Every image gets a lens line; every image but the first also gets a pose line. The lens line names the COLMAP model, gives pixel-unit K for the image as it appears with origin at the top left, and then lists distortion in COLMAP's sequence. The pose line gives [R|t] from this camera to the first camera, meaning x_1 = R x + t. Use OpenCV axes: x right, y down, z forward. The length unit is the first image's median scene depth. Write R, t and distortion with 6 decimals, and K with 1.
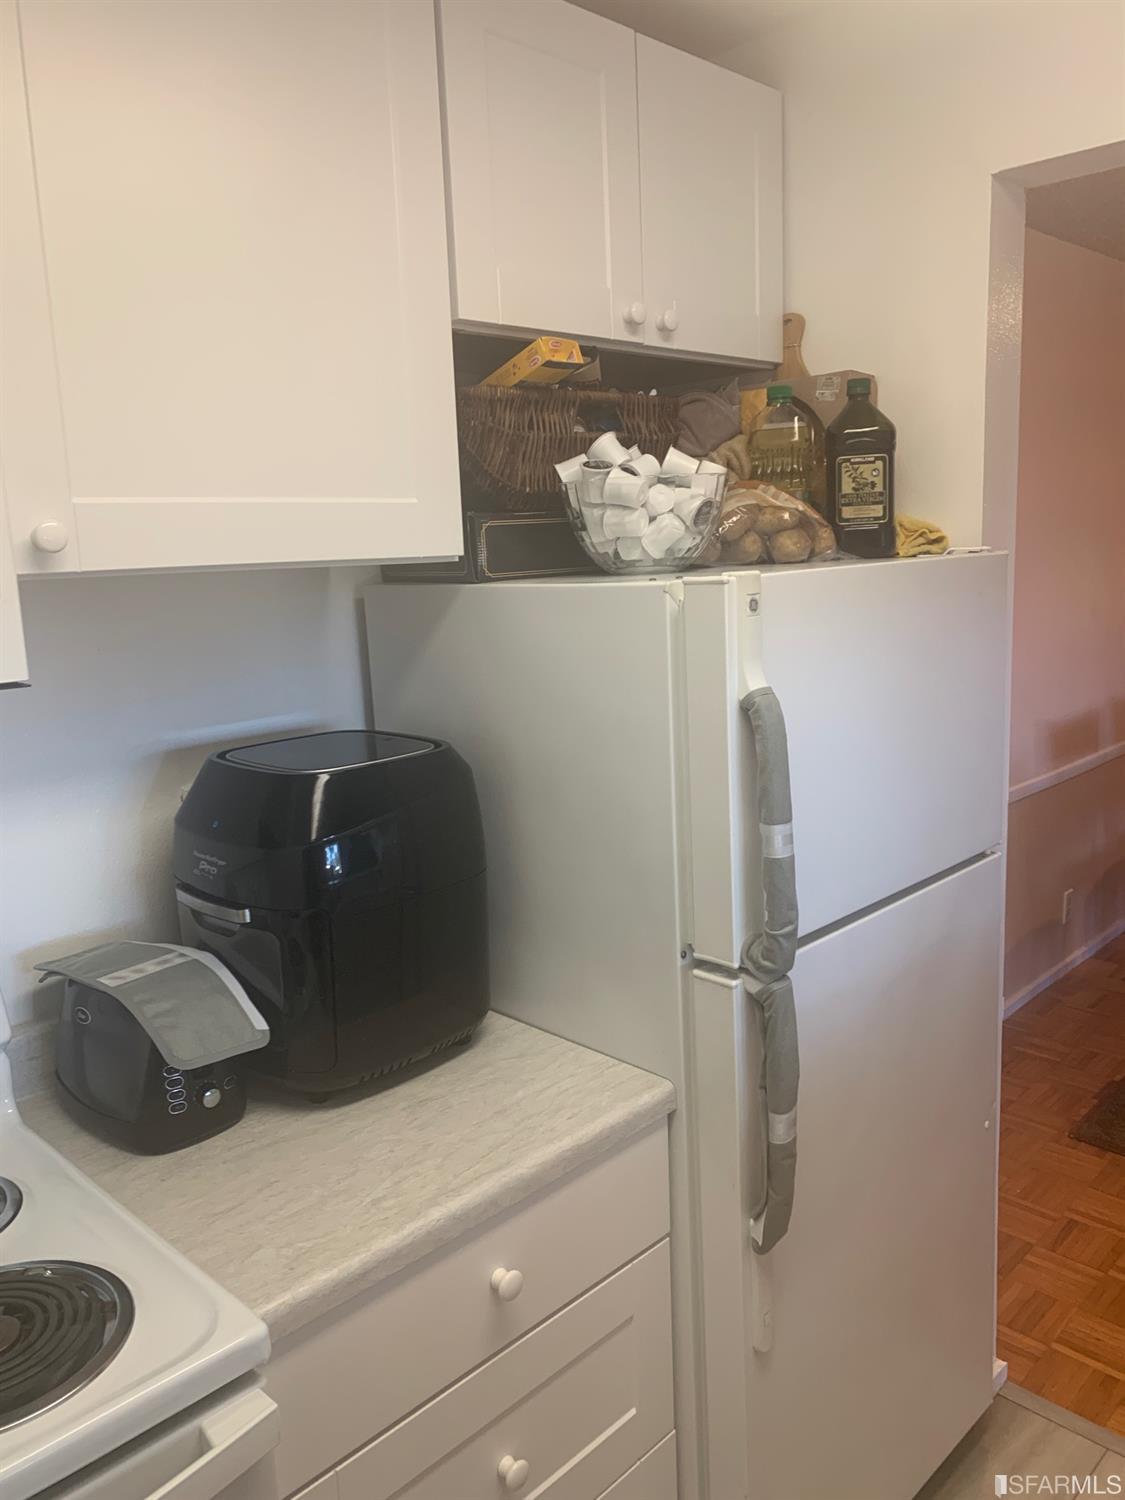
lens RADIAL K [[1149.5, 0, 563.7], [0, 1149.5, 747.3], [0, 0, 1]] dist [0.046810, -0.051787]
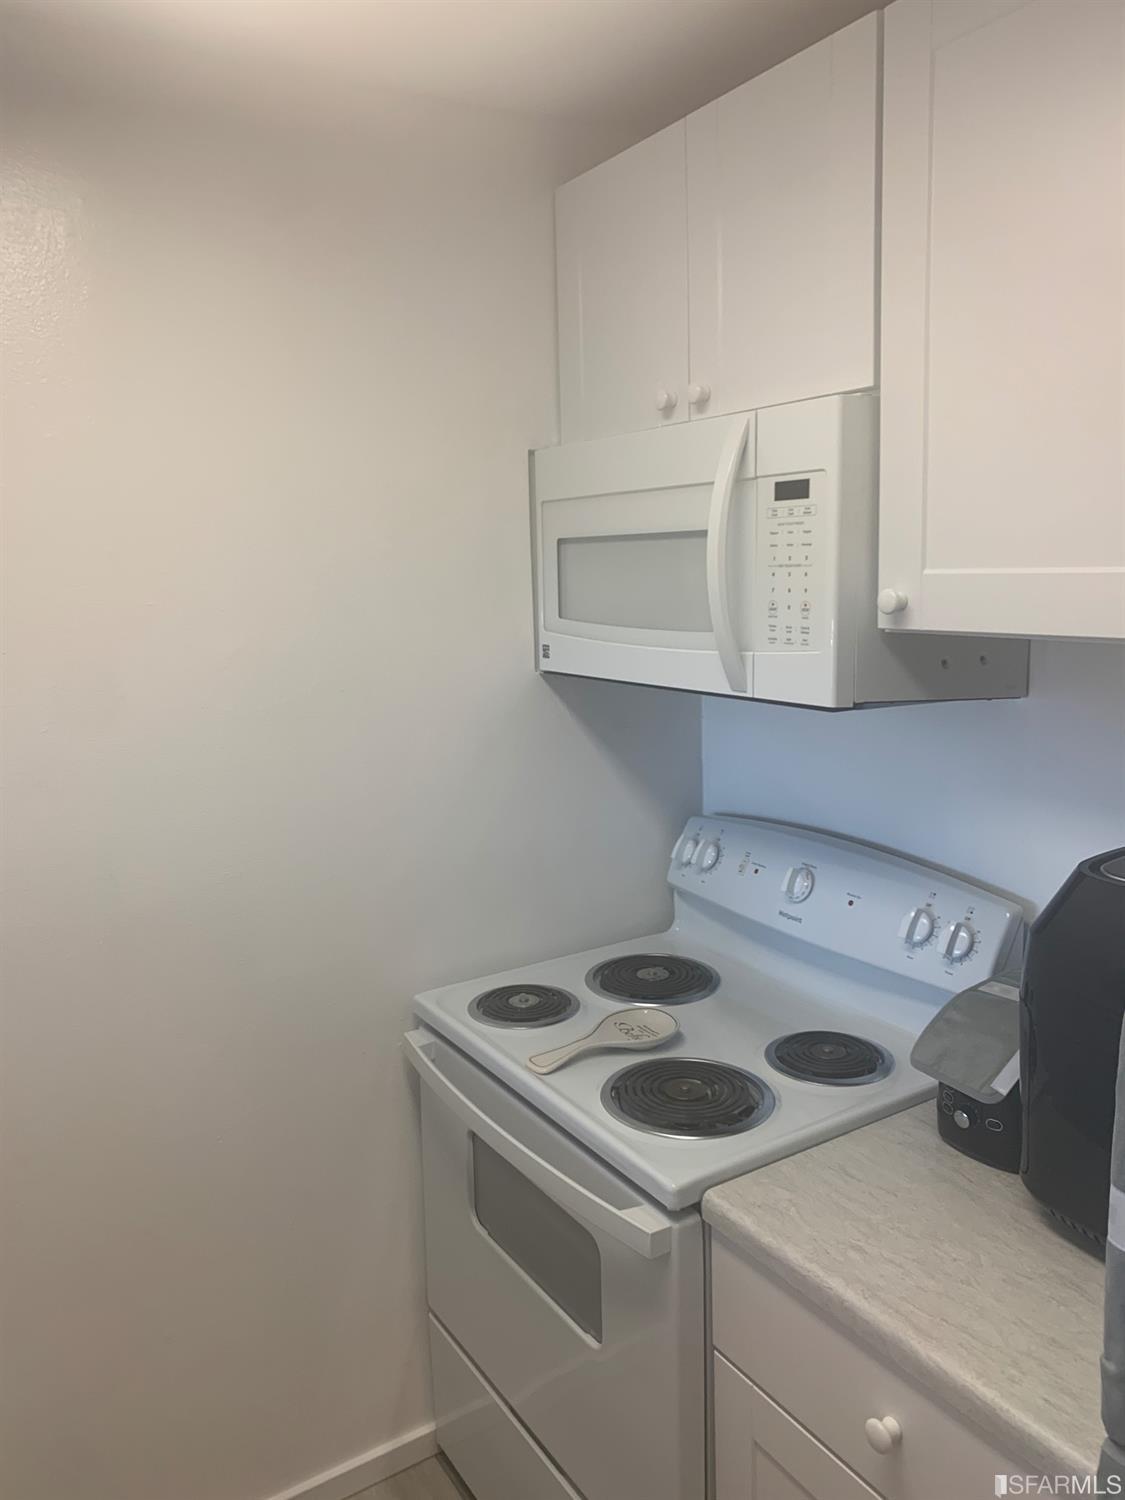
lens RADIAL K [[1149.5, 0, 564.0], [0, 1149.5, 750.3], [0, 0, 1]] dist [0.046810, -0.051787]
pose [[-0.235869, 0.198726, -0.951249, 0.810871], [-0.129021, 0.963798, 0.233339, -0.254016], [0.963182, 0.177768, -0.201691, 0.874578]]
